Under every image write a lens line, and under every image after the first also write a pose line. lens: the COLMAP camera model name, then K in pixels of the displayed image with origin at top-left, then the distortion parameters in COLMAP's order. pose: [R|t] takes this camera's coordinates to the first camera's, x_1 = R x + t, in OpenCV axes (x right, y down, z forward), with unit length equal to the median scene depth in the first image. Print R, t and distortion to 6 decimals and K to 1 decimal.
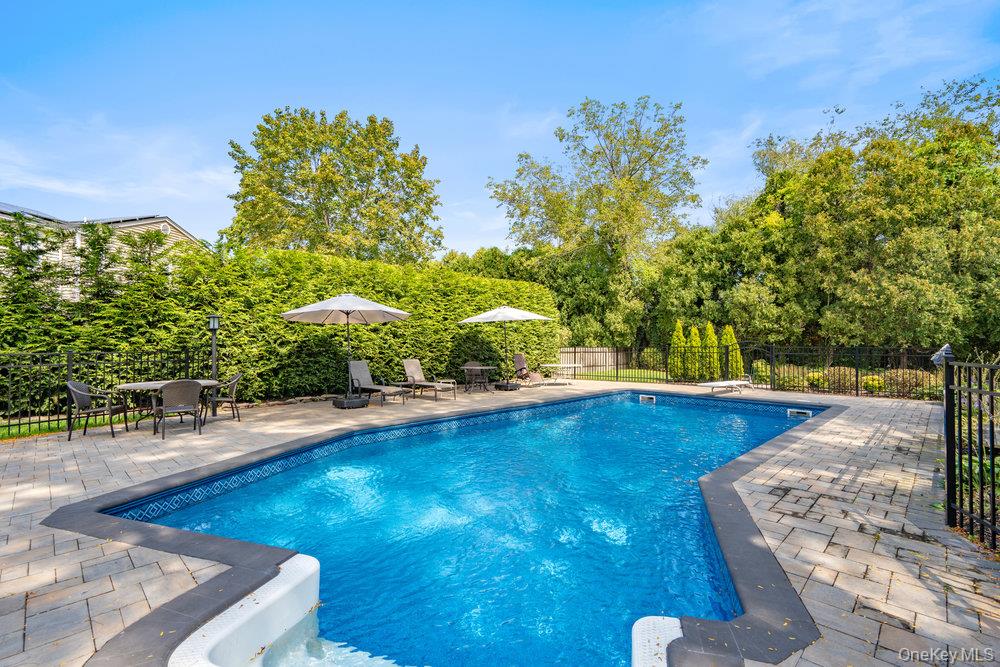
lens RADIAL K [[459.5, 0, 500.5], [0, 459.5, 335.2], [0, 0, 1]] dist [0.000009, 0.000187]
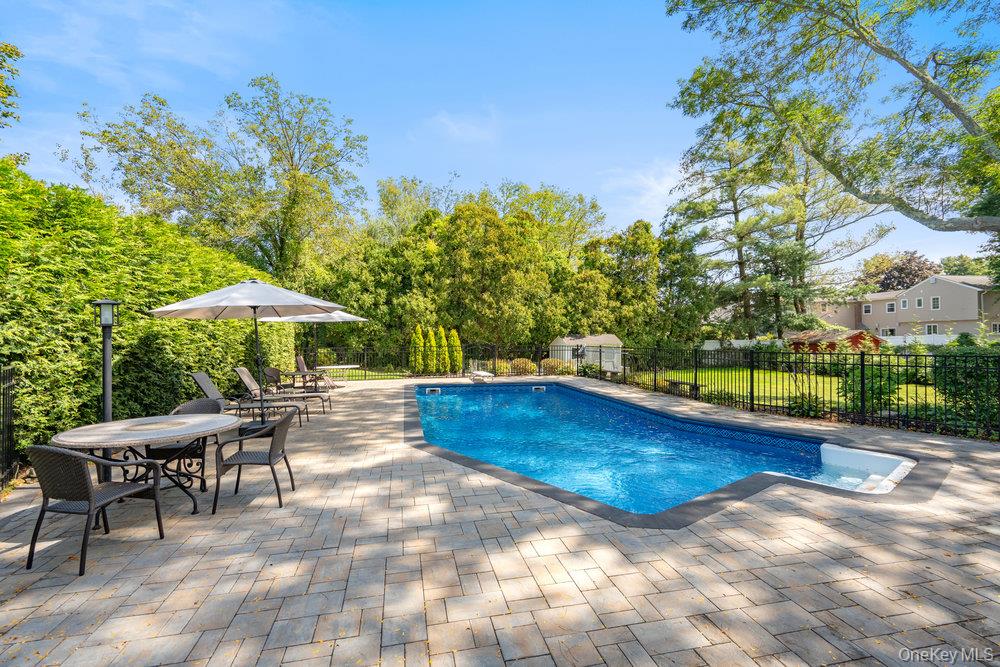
lens RADIAL K [[459.5, 0, 500.8], [0, 459.5, 336.5], [0, 0, 1]] dist [0.000009, 0.000187]
pose [[0.544057, 0.006801, 0.839021, -0.390324], [-0.013649, 0.999907, 0.000745, -0.003582], [-0.838937, -0.011857, 0.544099, 0.144631]]
